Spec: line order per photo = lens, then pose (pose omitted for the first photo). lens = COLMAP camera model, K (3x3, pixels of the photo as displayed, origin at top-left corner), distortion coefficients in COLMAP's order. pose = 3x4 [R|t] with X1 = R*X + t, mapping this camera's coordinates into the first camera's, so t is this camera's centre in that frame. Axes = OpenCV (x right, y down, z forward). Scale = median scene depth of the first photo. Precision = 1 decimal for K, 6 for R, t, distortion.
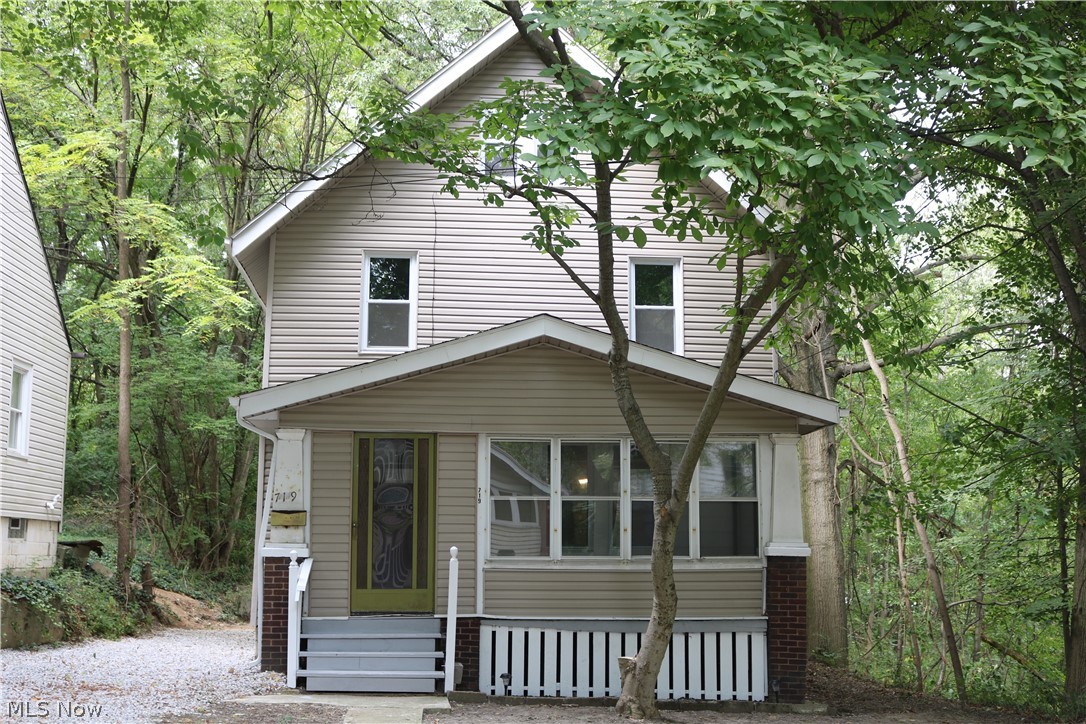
lens RADIAL K [[1310.3, 0, 541.9], [0, 1310.3, 355.5], [0, 0, 1]] dist [-0.079662, 0.000000]
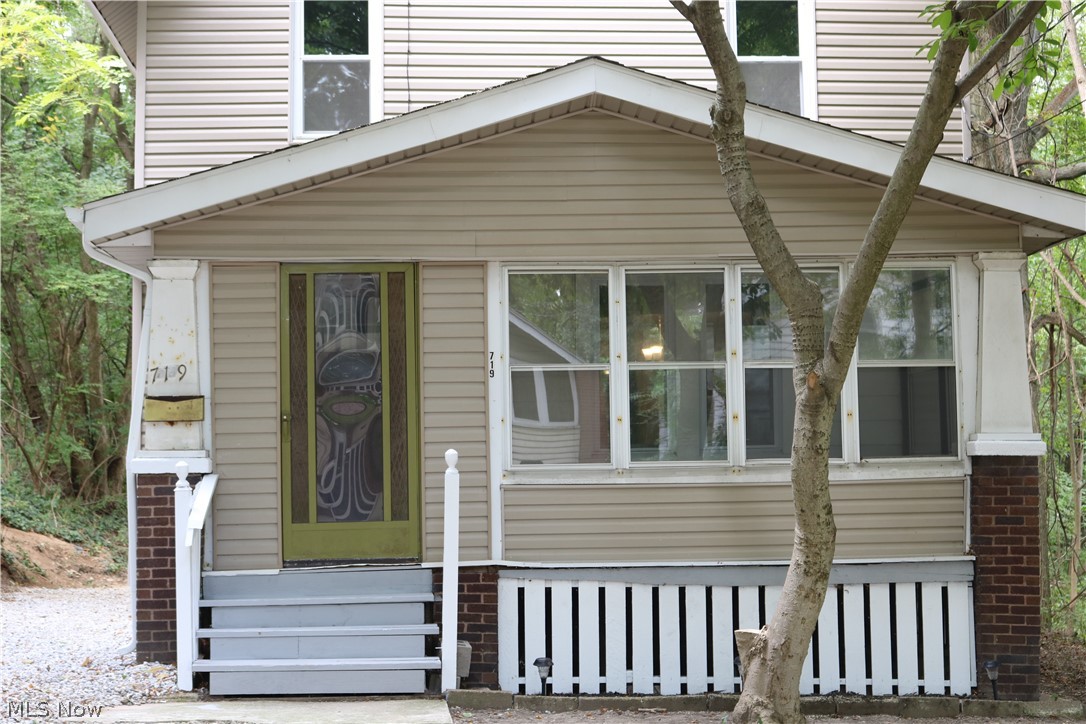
lens RADIAL K [[1804.0, 0, 535.0], [0, 1804.0, 360.8], [0, 0, 1]] dist [-0.026315, 0.000000]
pose [[0.999560, -0.020592, -0.021340, -0.010180], [0.022445, 0.995637, 0.090568, 0.030581], [0.019382, -0.091007, 0.995662, 0.175847]]
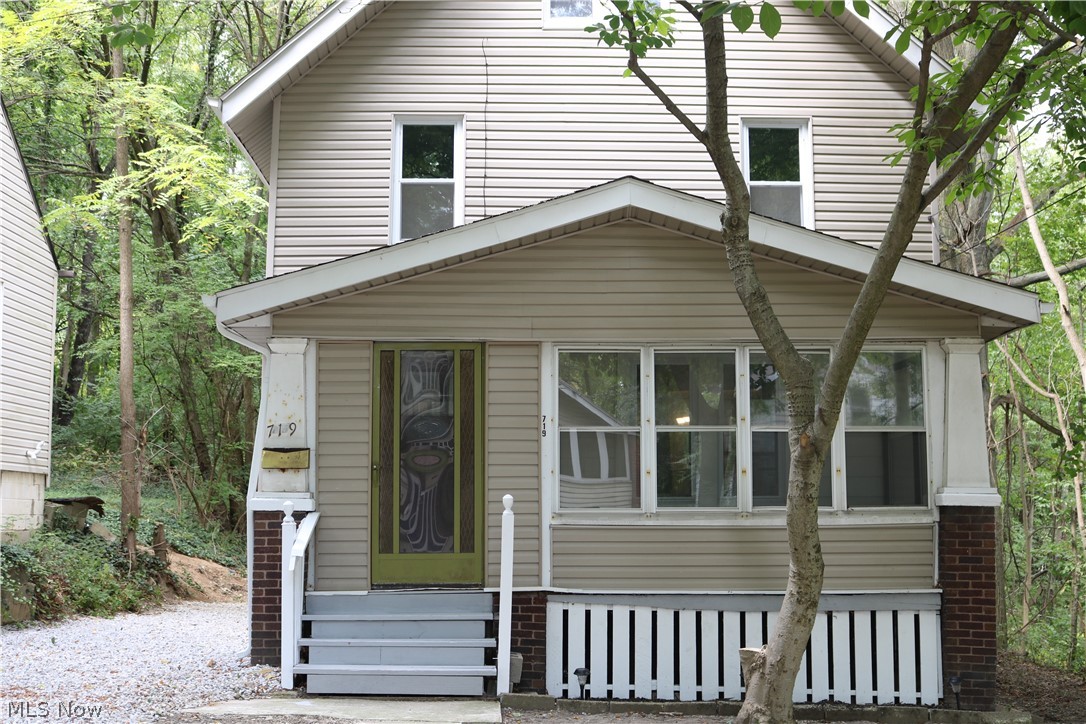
lens RADIAL K [[1398.7, 0, 534.7], [0, 1398.7, 354.9], [0, 0, 1]] dist [-0.069463, 0.000000]
pose [[0.997467, -0.012215, -0.070074, 0.002641], [0.014714, 0.999270, 0.035263, 0.039118], [0.069593, -0.036205, 0.996918, 0.217391]]
